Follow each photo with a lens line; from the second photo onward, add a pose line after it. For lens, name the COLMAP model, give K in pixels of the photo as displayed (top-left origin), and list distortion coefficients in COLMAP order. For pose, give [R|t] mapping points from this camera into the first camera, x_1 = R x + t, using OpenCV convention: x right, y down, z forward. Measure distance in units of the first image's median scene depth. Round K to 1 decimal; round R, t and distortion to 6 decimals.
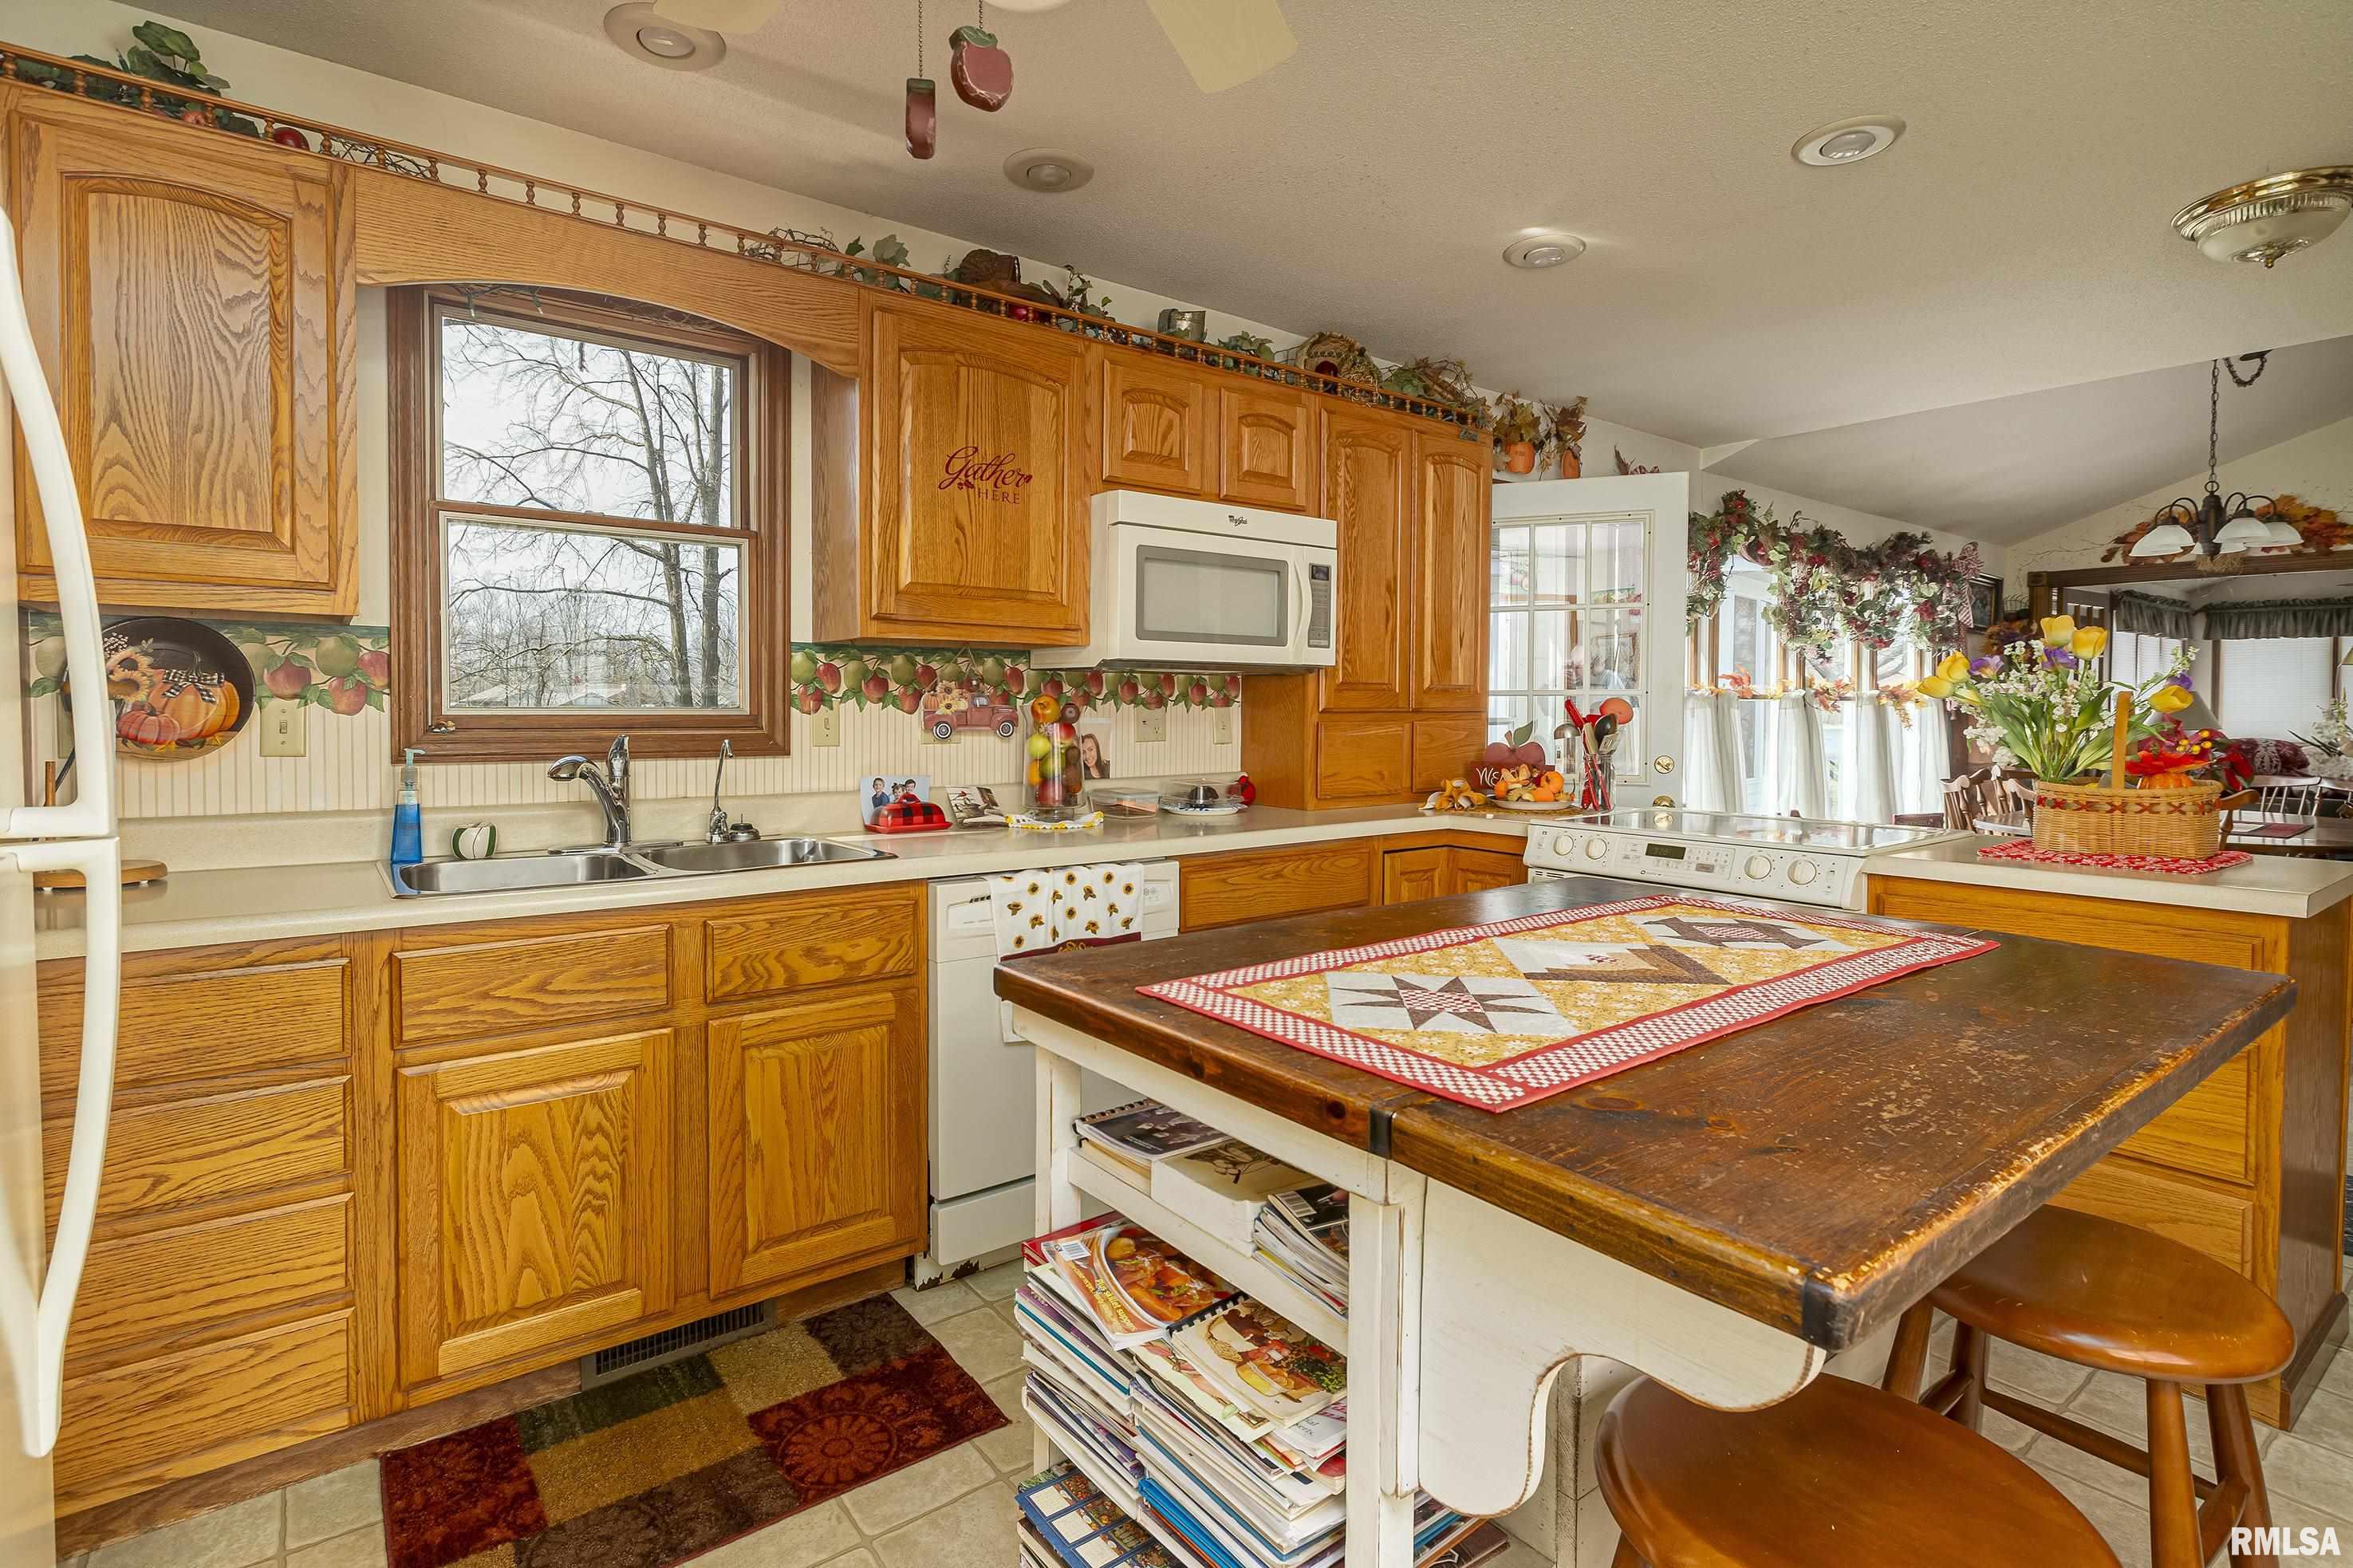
lens RADIAL K [[1072.0, 0, 1130.0], [0, 1072.0, 735.3], [0, 0, 1]] dist [0.002990, 0.000495]
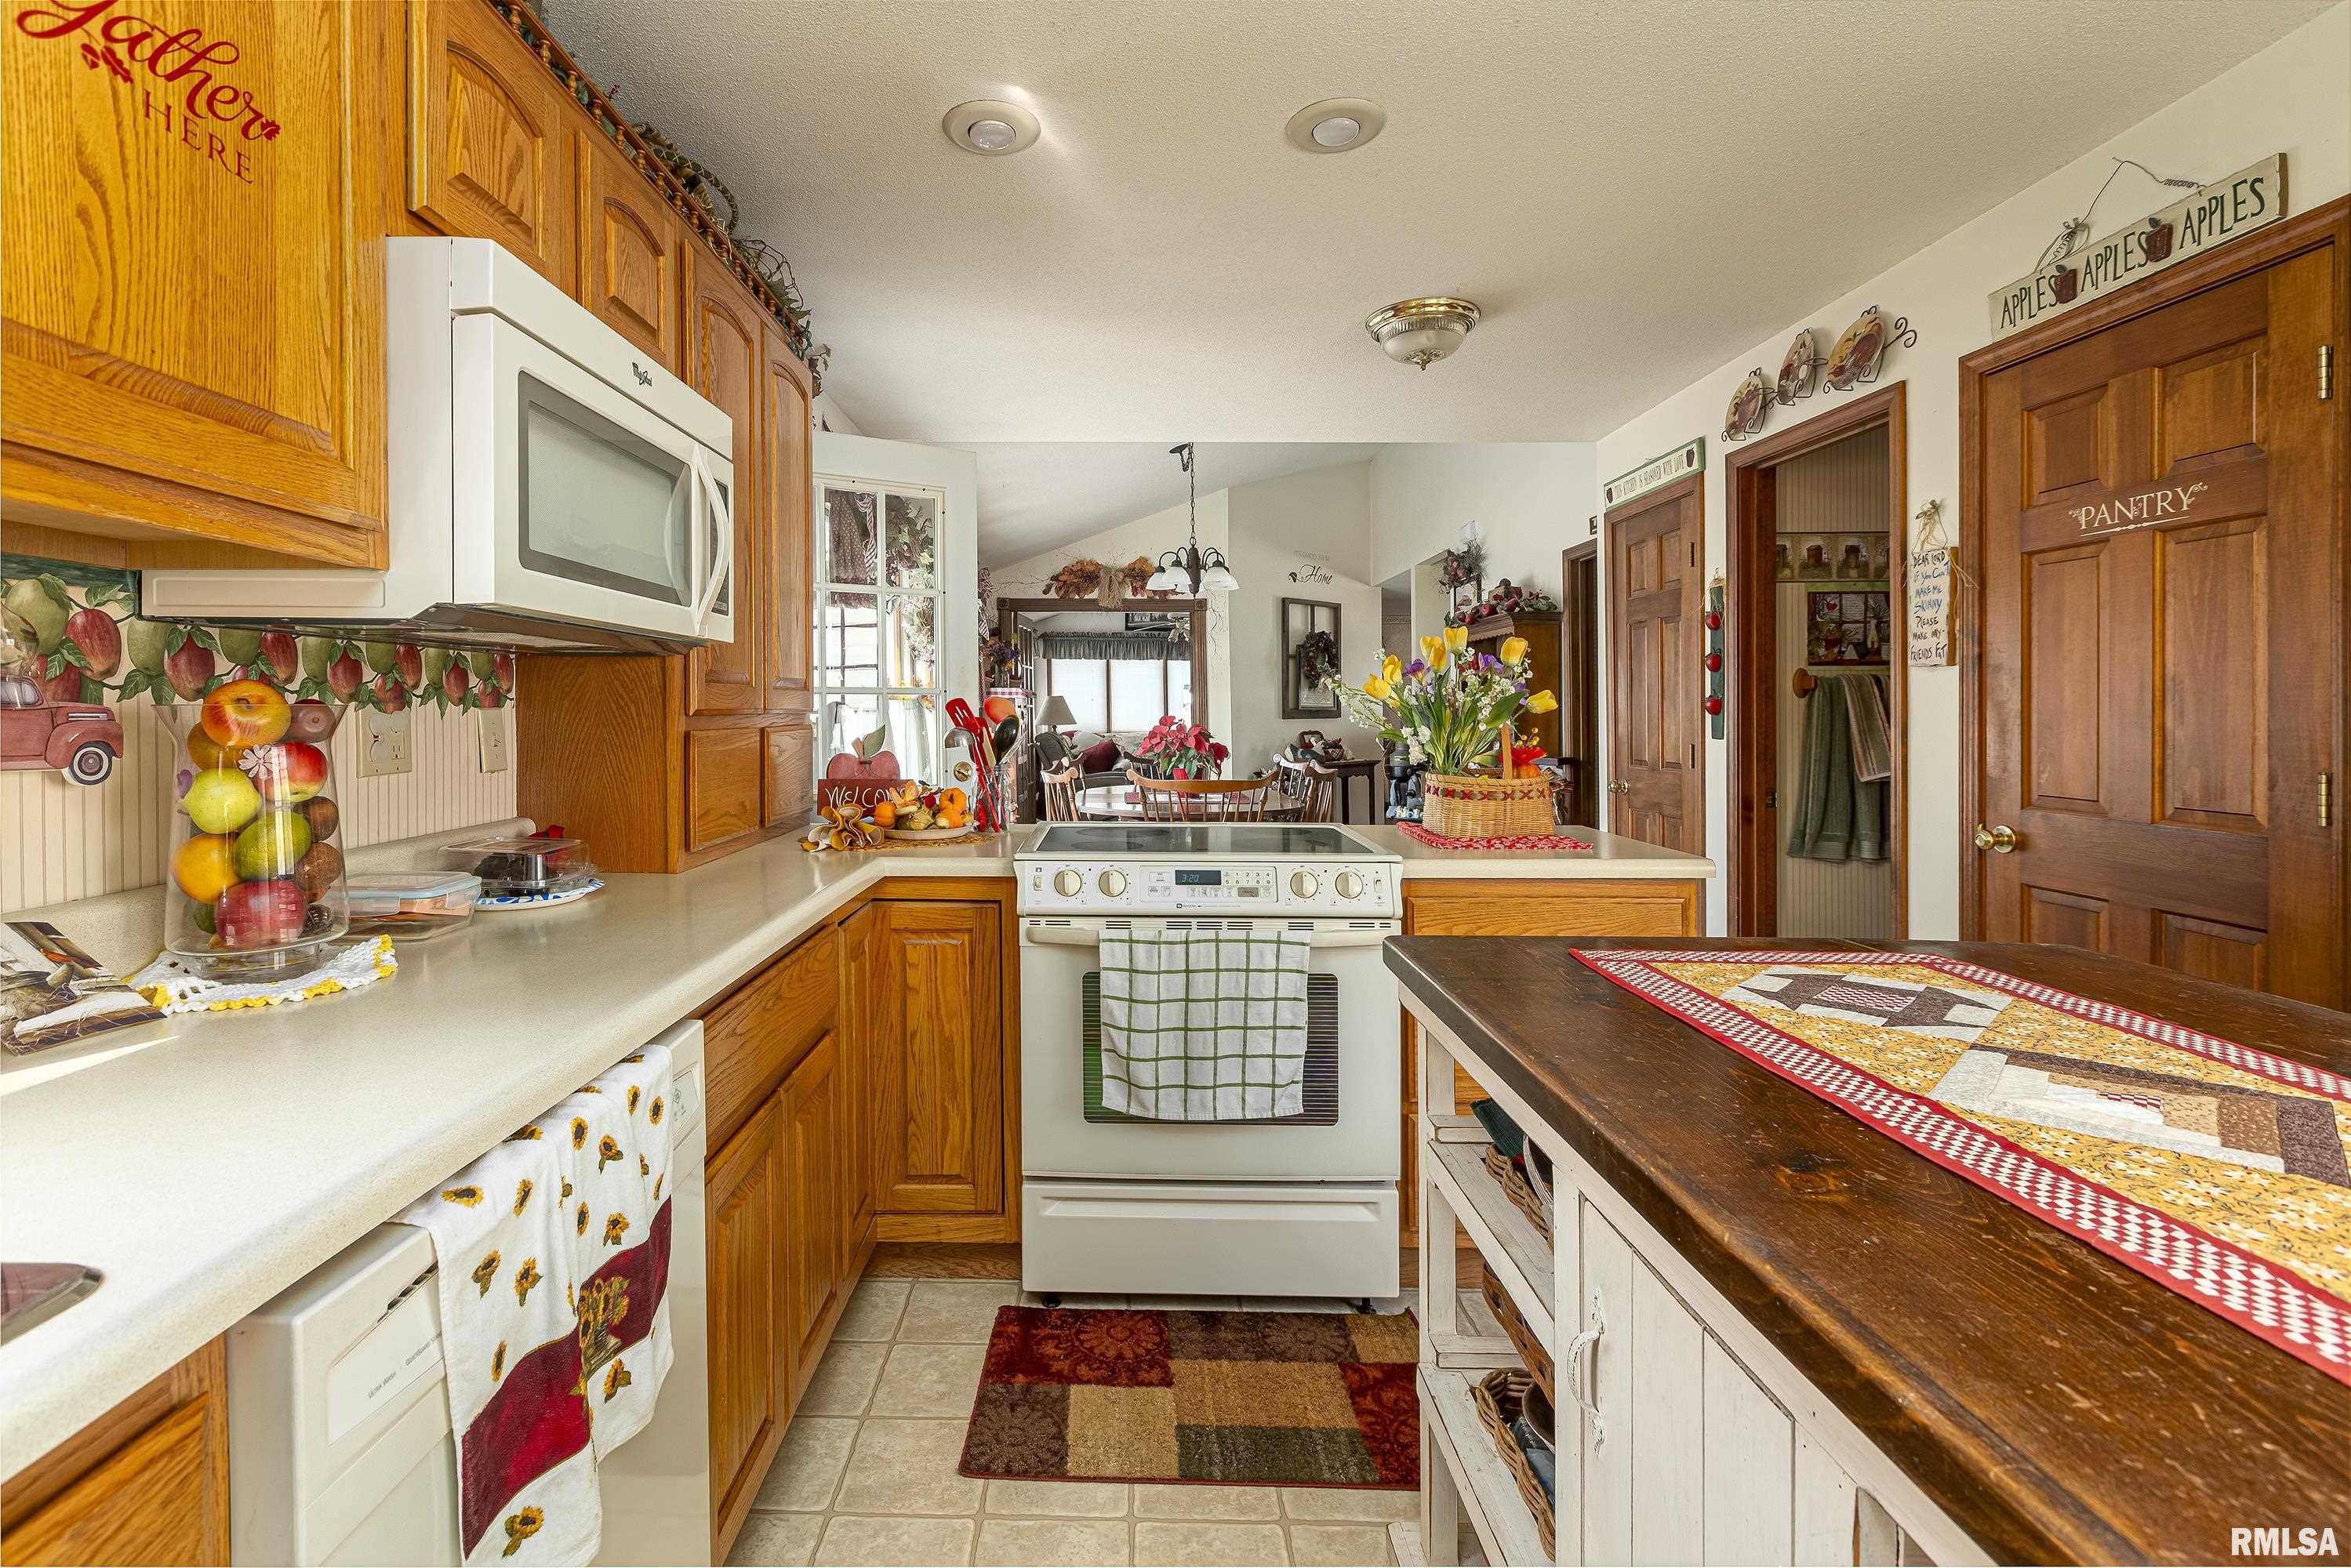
lens RADIAL K [[1071.0, 0, 1054.7], [0, 1071.0, 723.1], [0, 0, 1]] dist [0.002990, 0.000495]
pose [[0.622741, -0.010967, 0.782351, -0.210223], [0.019778, 0.999803, -0.001728, -0.013570], [-0.782178, 0.016549, 0.622835, 0.492570]]
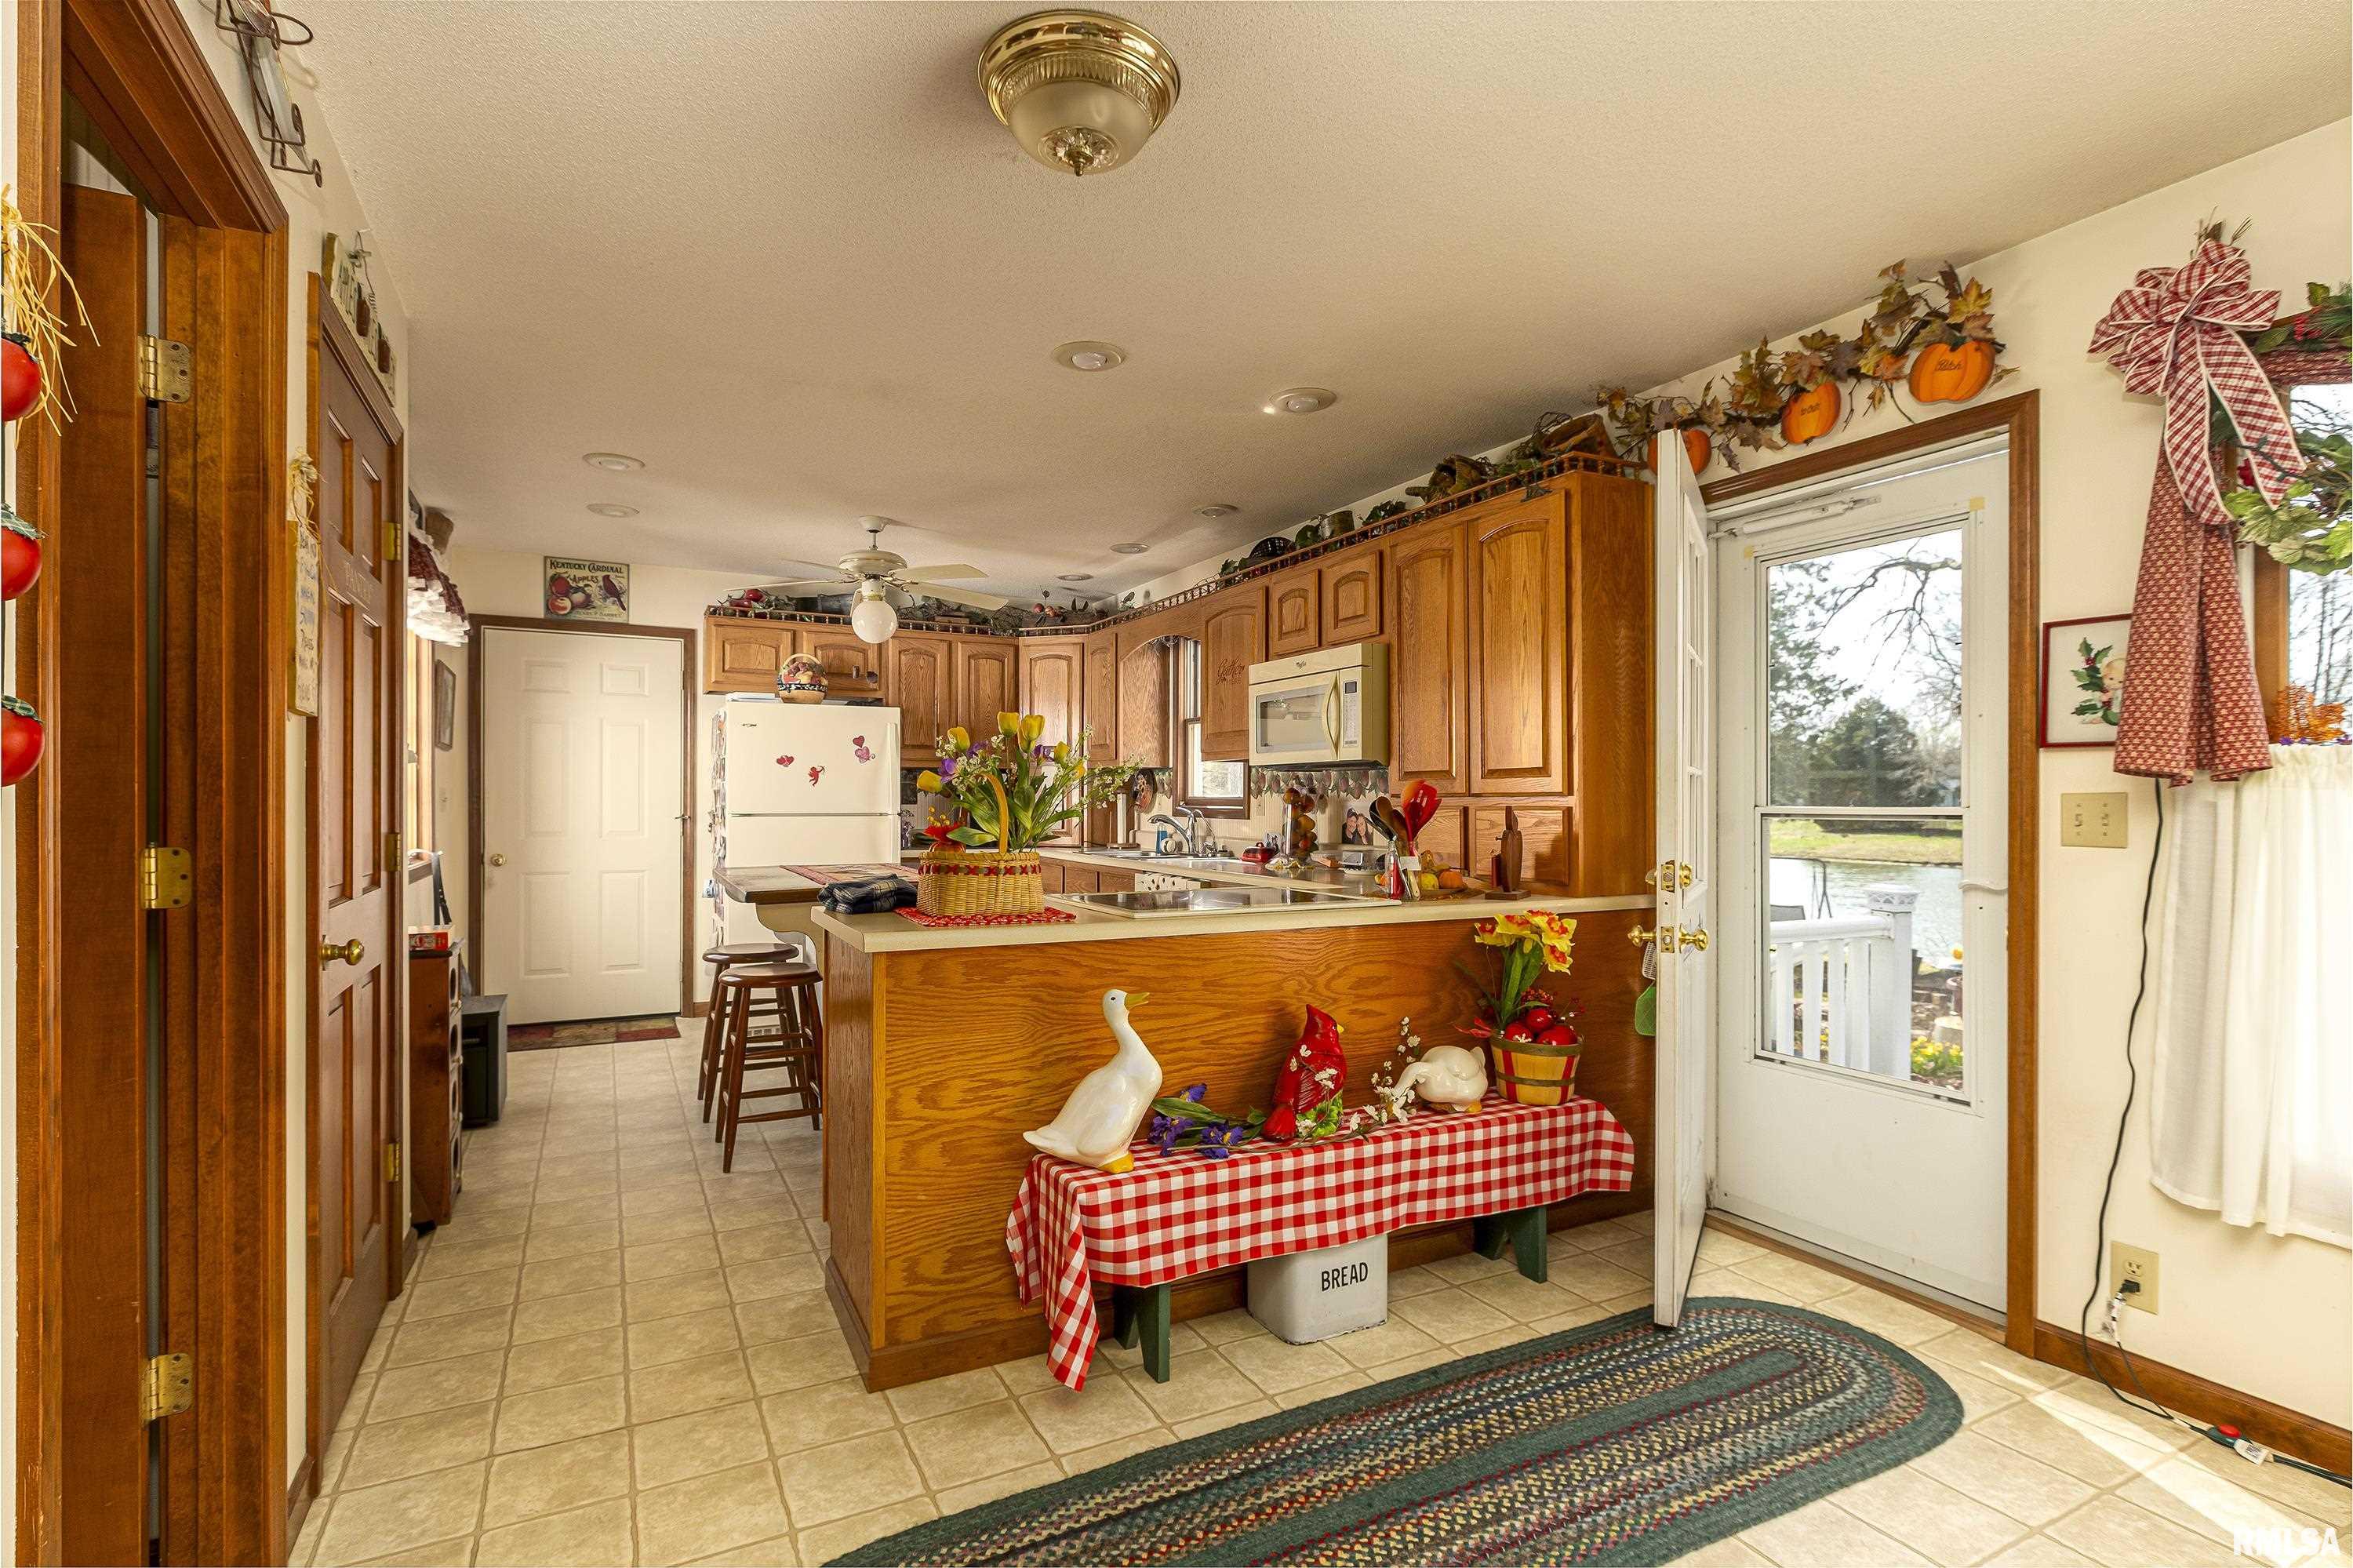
lens RADIAL K [[1072.1, 0, 1156.9], [0, 1072.1, 787.1], [0, 0, 1]] dist [0.002990, 0.000495]
pose [[-0.148534, -0.008248, -0.988873, 1.561613], [-0.026174, 0.999648, -0.004406, -0.027108], [0.988561, 0.025229, -0.148697, 1.043945]]
